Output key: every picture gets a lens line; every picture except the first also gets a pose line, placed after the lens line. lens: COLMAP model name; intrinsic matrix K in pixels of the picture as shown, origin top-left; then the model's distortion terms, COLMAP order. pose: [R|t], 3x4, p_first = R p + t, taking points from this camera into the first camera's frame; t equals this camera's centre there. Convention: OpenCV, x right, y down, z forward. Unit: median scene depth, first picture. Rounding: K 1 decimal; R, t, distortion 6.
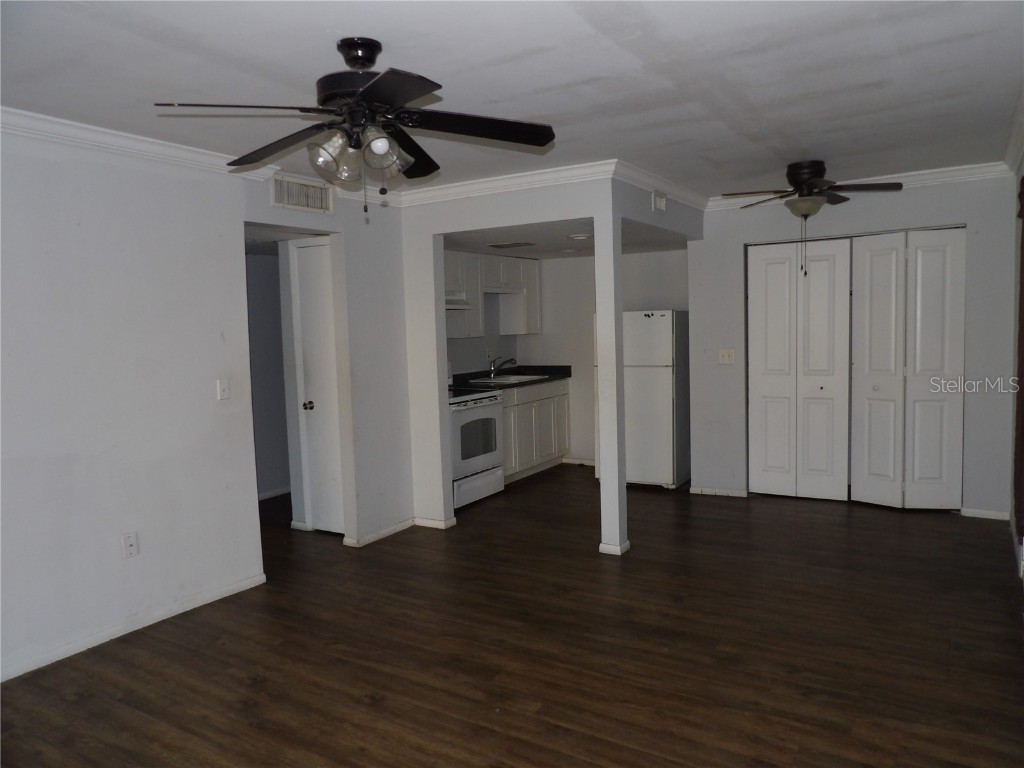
lens RADIAL K [[728.6, 0, 517.5], [0, 728.6, 380.2], [0, 0, 1]] dist [-0.045246, 0.053356]
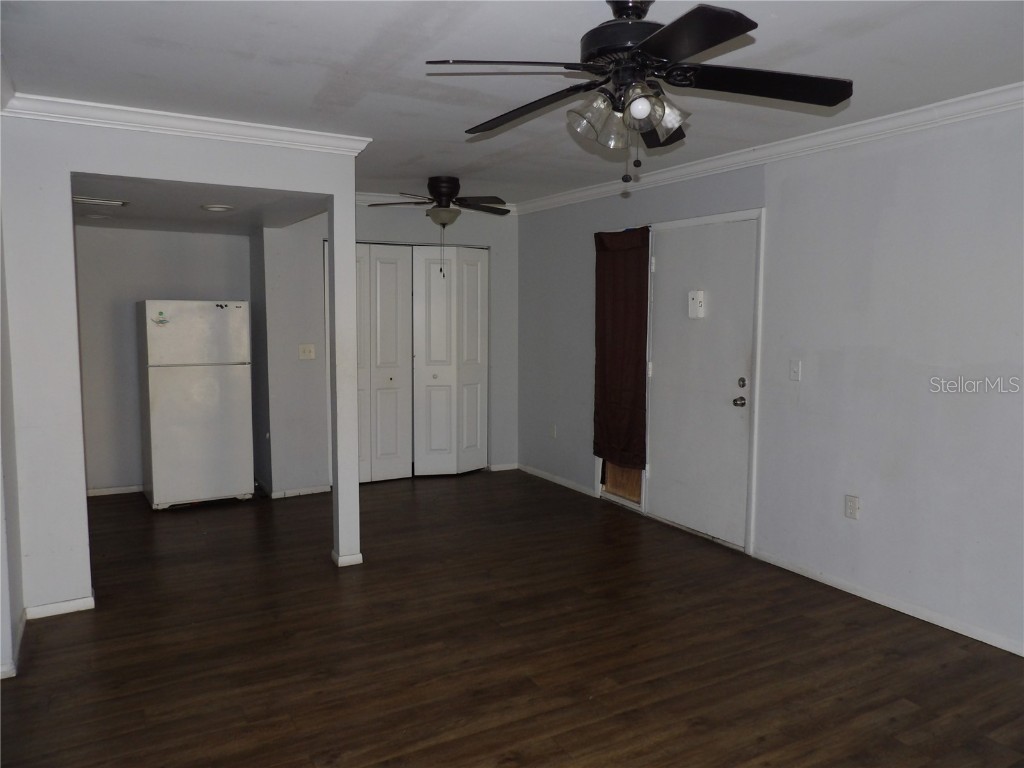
lens RADIAL K [[728.6, 0, 517.5], [0, 728.6, 380.2], [0, 0, 1]] dist [-0.045246, 0.053356]
pose [[0.477471, -0.044458, 0.877522, -0.651590], [0.046052, 0.998613, 0.025535, -0.009267], [-0.877440, 0.028219, 0.478856, 0.424257]]
